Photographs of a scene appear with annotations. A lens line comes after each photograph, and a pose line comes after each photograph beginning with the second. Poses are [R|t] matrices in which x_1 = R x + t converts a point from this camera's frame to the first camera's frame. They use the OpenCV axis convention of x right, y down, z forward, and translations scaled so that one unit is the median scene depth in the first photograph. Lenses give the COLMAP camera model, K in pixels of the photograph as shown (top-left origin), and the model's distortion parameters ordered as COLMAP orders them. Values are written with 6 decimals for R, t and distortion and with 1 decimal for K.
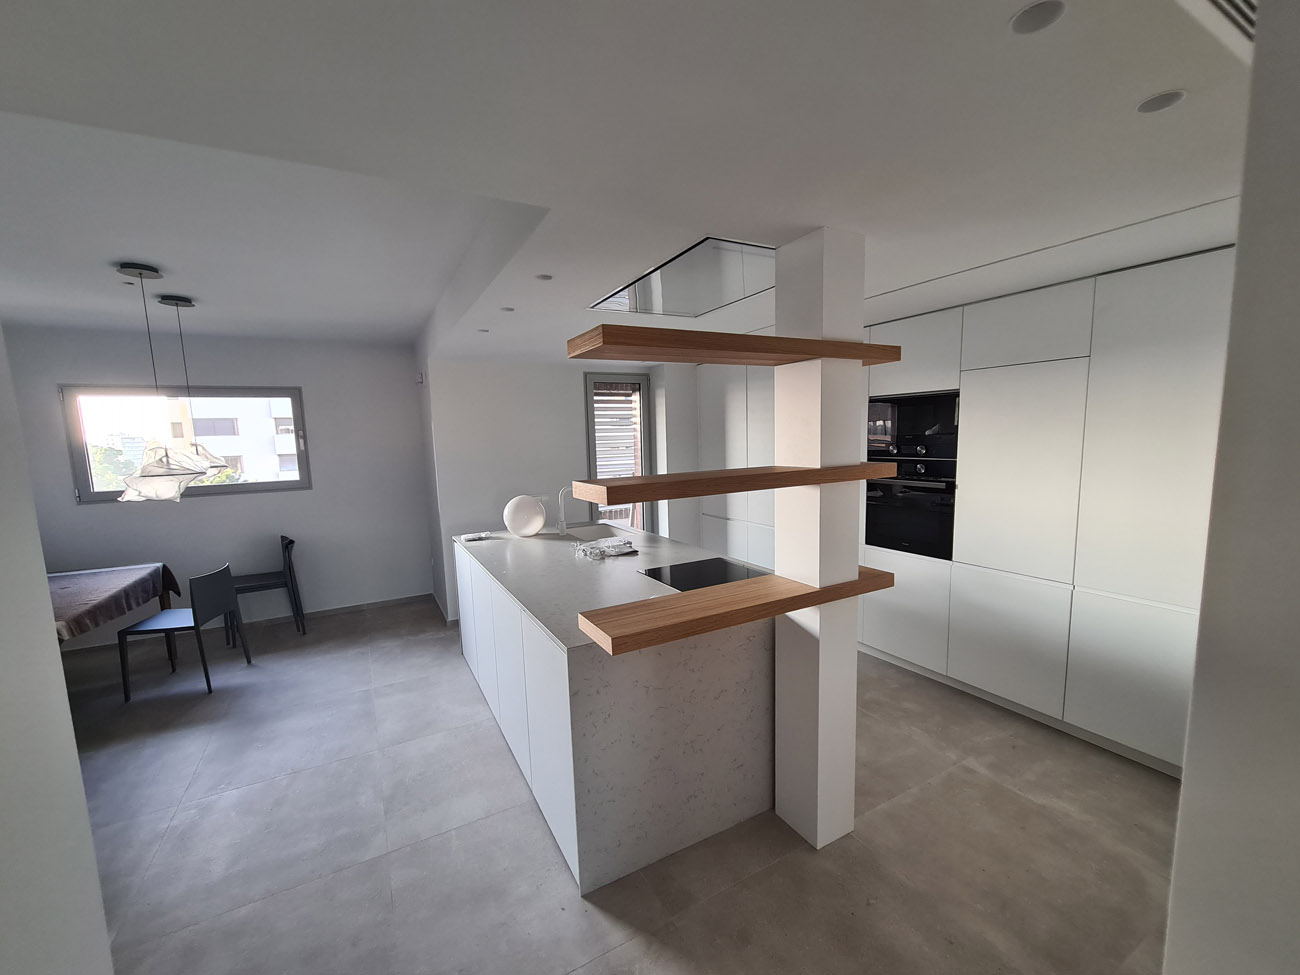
lens RADIAL K [[527.4, 0, 647.3], [0, 527.4, 498.1], [0, 0, 1]] dist [0.002388, -0.000002]
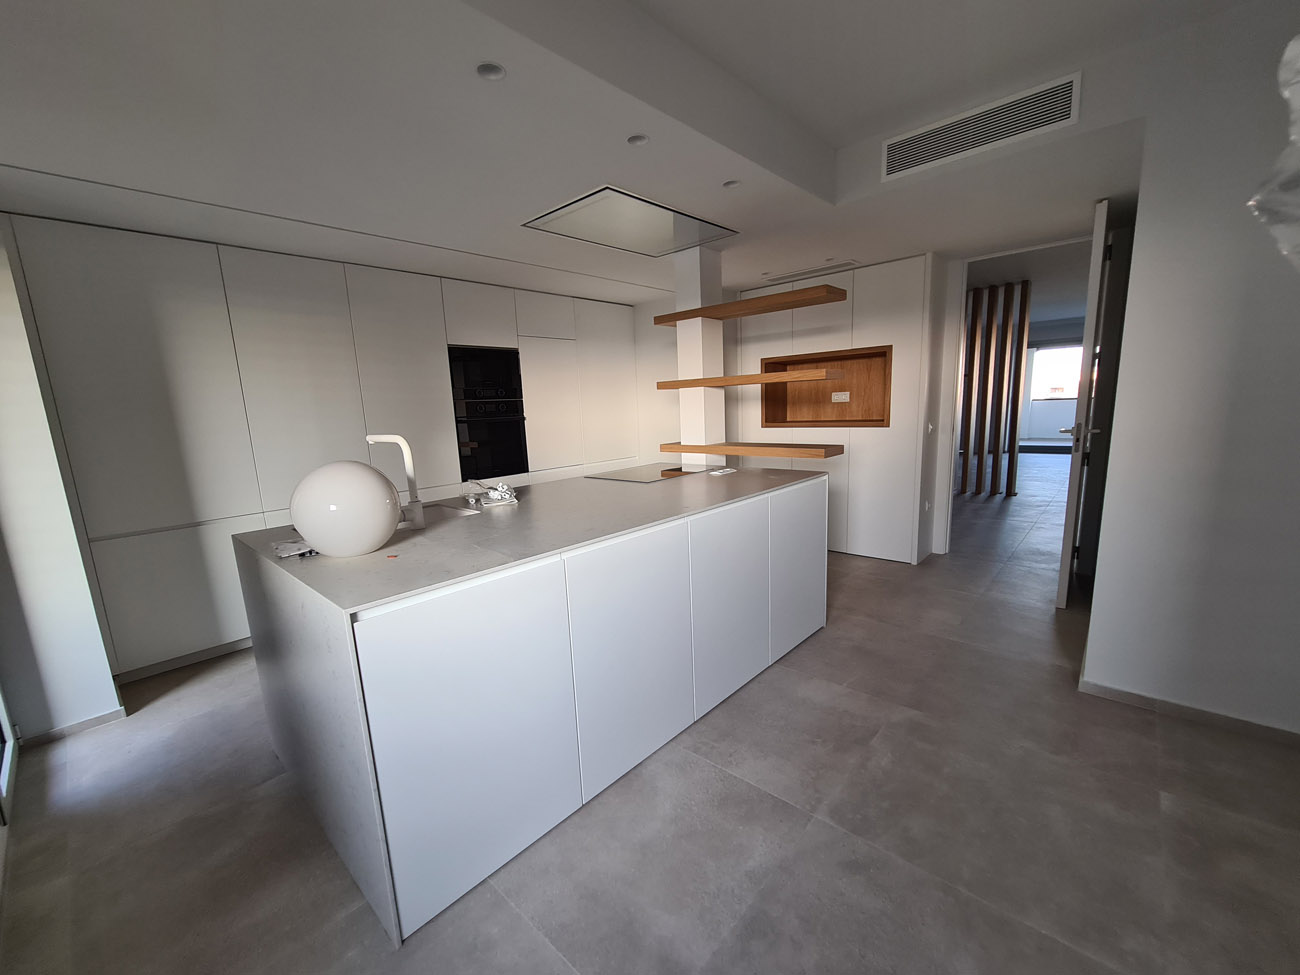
lens RADIAL K [[527.4, 0, 647.3], [0, 527.4, 498.1], [0, 0, 1]] dist [0.002388, -0.000002]
pose [[-0.310186, -0.123892, 0.942568, -1.085769], [0.168968, 0.968502, 0.182906, -0.022229], [-0.935540, 0.215999, -0.279482, 1.414689]]
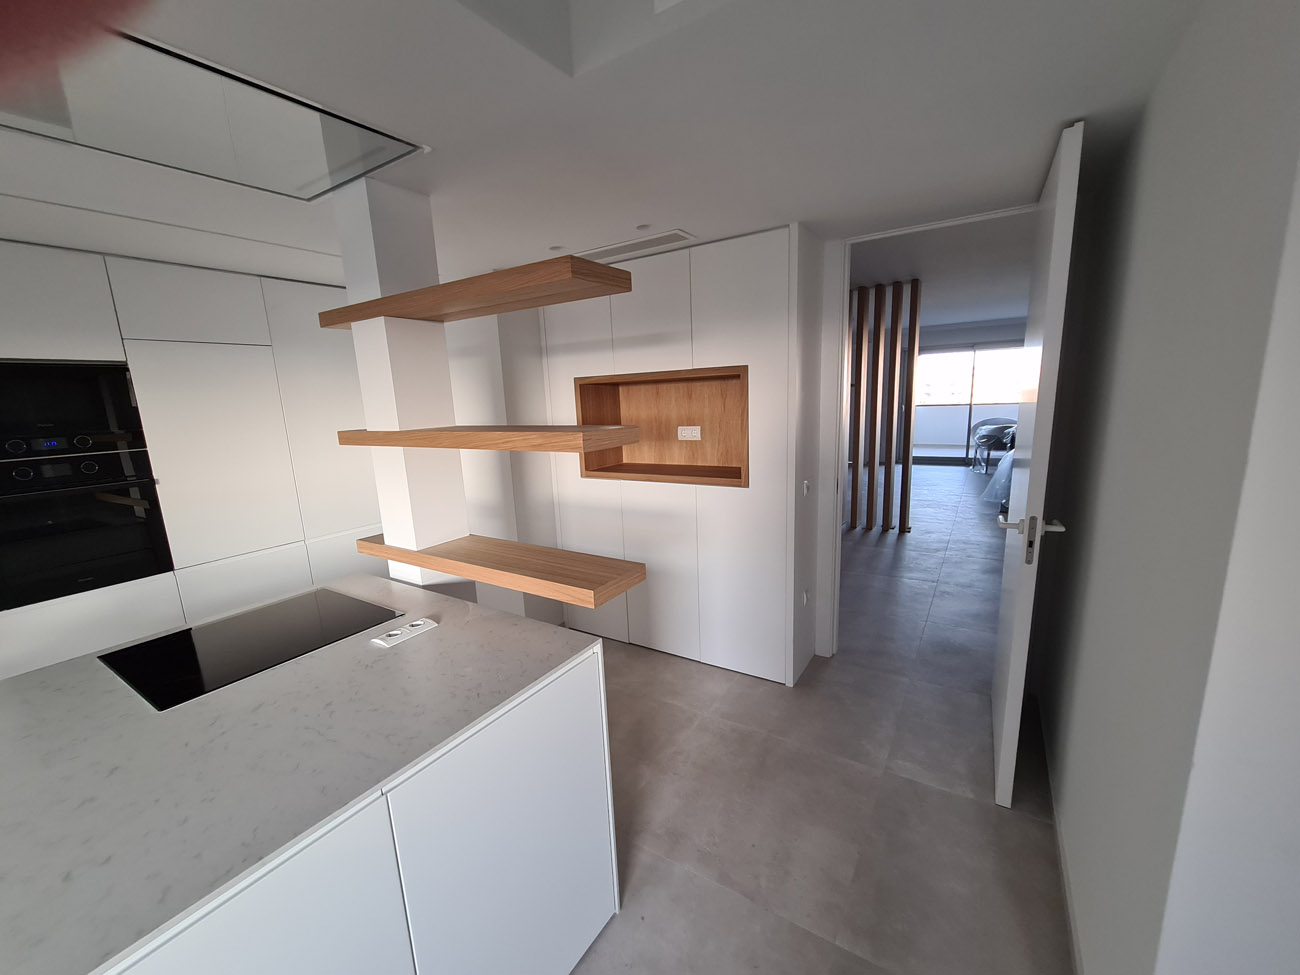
lens RADIAL K [[527.4, 0, 647.3], [0, 527.4, 498.1], [0, 0, 1]] dist [0.002388, -0.000002]
pose [[-0.465154, -0.123164, 0.876620, -0.614000], [0.165317, 0.960766, 0.222707, -0.066270], [-0.869657, 0.248513, -0.426543, 0.864059]]
